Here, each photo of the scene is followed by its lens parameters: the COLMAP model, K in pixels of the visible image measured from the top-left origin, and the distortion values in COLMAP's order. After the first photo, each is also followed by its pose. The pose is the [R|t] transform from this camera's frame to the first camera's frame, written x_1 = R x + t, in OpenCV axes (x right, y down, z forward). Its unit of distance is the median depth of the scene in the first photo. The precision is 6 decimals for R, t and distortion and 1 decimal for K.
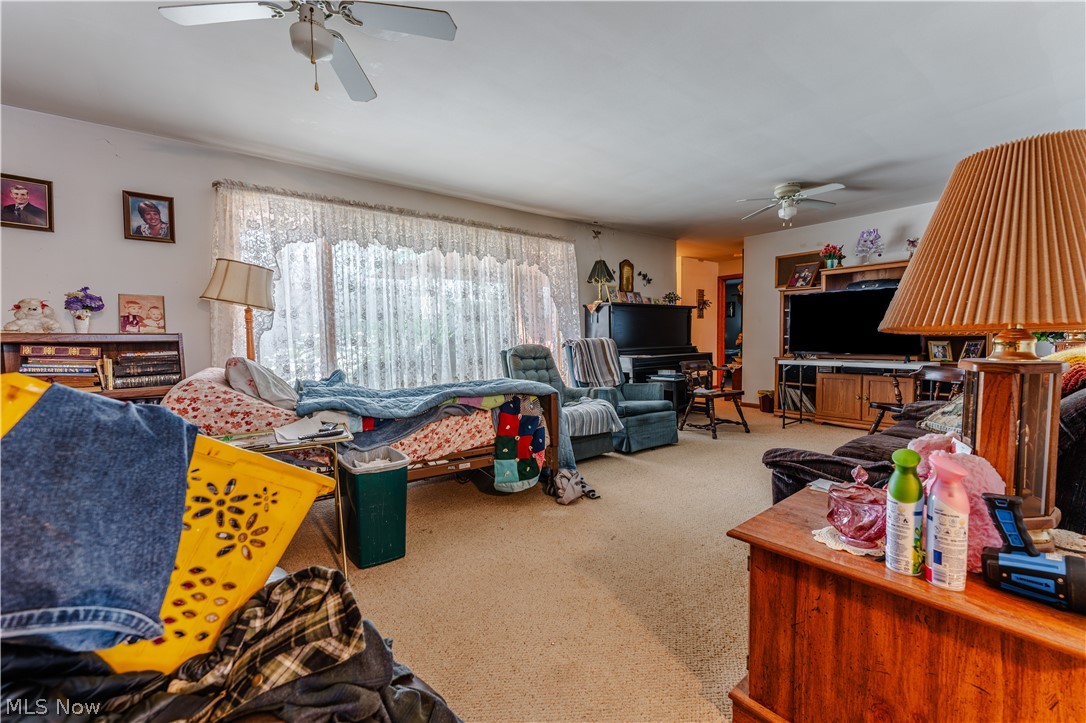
lens RADIAL K [[443.7, 0, 543.0], [0, 443.7, 361.5], [0, 0, 1]] dist [0.000516, -0.000023]
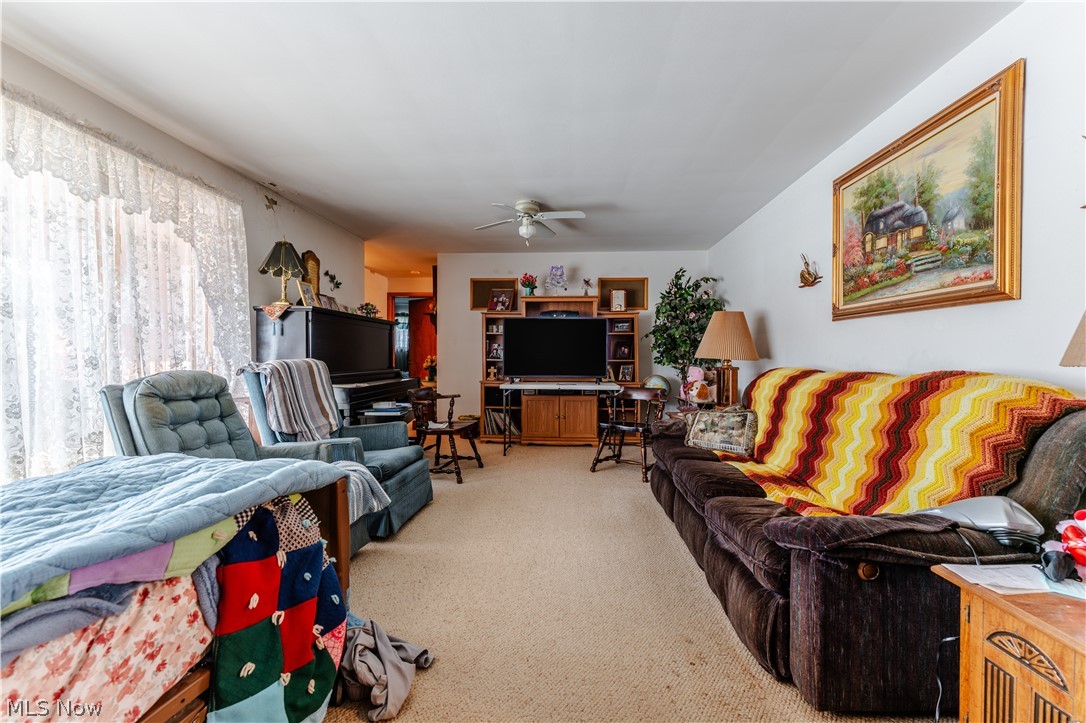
lens RADIAL K [[432.8, 0, 543.0], [0, 432.8, 361.5], [0, 0, 1]] dist [0.000204, -0.000049]
pose [[0.664151, 0.007940, 0.747556, -0.107406], [0.026820, 0.999047, -0.034439, -0.018773], [-0.747117, 0.042922, 0.663305, 0.320982]]
